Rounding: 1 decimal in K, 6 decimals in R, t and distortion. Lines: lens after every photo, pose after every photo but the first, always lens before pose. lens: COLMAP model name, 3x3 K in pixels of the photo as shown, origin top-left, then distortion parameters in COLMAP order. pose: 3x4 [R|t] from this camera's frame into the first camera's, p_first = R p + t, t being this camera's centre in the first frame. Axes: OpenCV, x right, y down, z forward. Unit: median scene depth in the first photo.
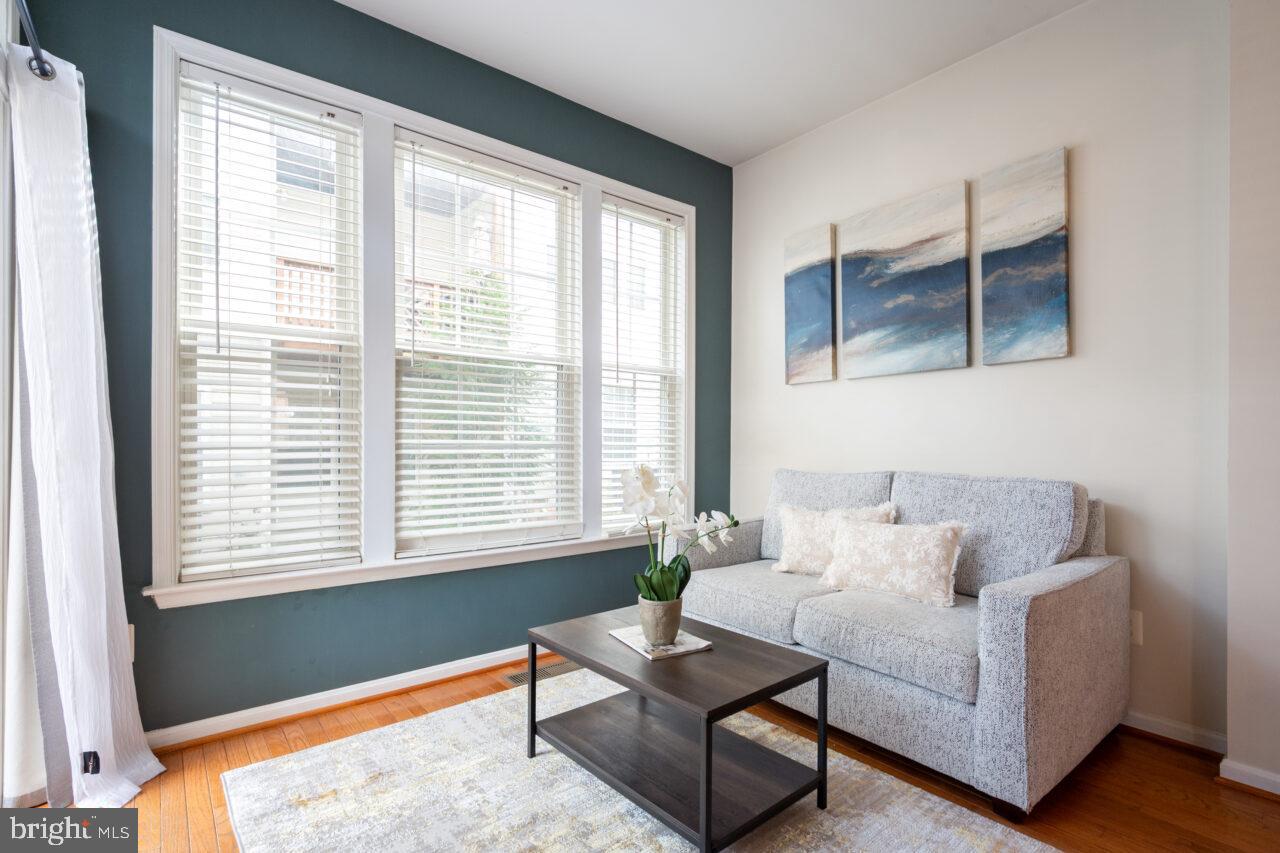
lens RADIAL K [[596.9, 0, 647.2], [0, 596.9, 447.7], [0, 0, 1]] dist [-0.004583, -0.001184]
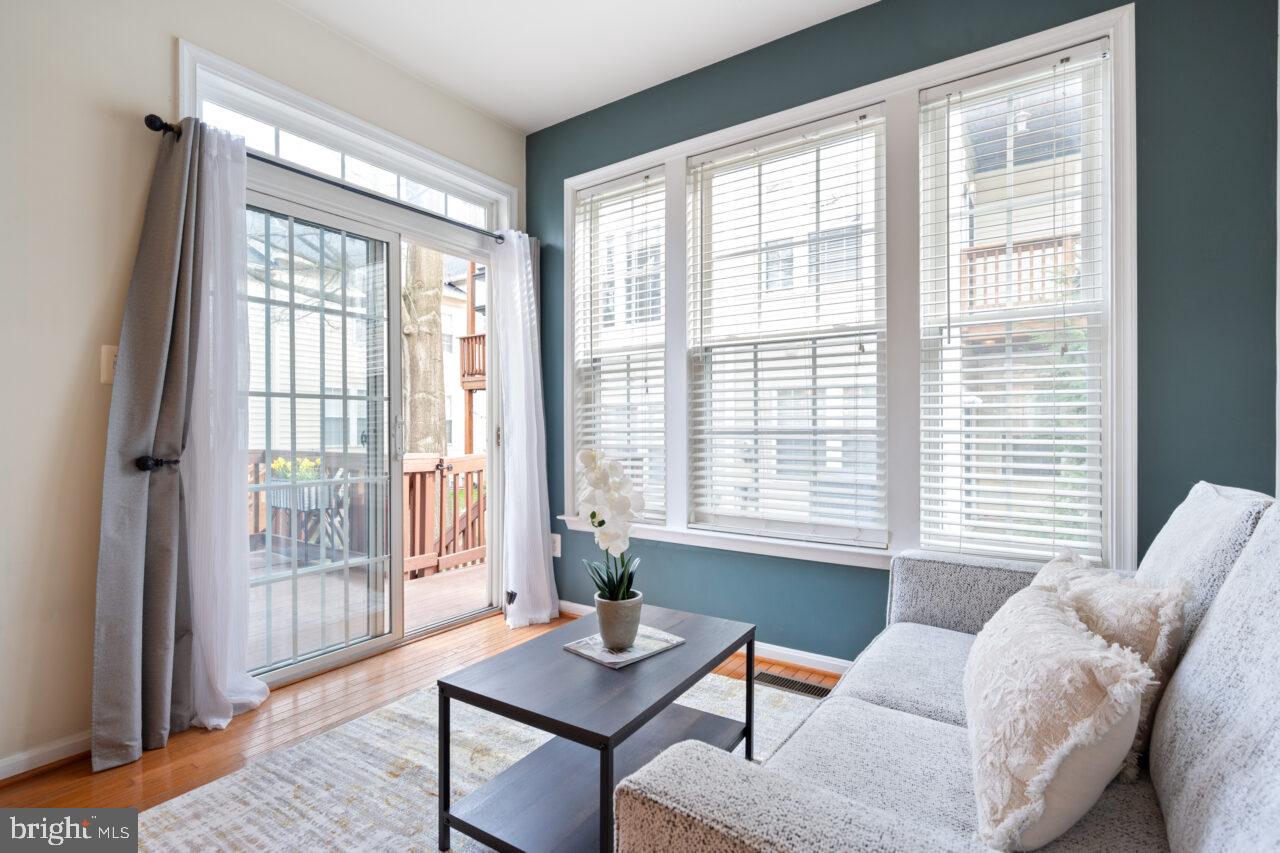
lens RADIAL K [[611.7, 0, 638.8], [0, 611.7, 425.0], [0, 0, 1]] dist [-0.006577, -0.000755]
pose [[0.283936, -0.007058, -0.958817, 0.658332], [-0.003371, 0.999959, -0.008359, -0.004126], [0.958837, 0.005605, 0.283901, 0.535028]]
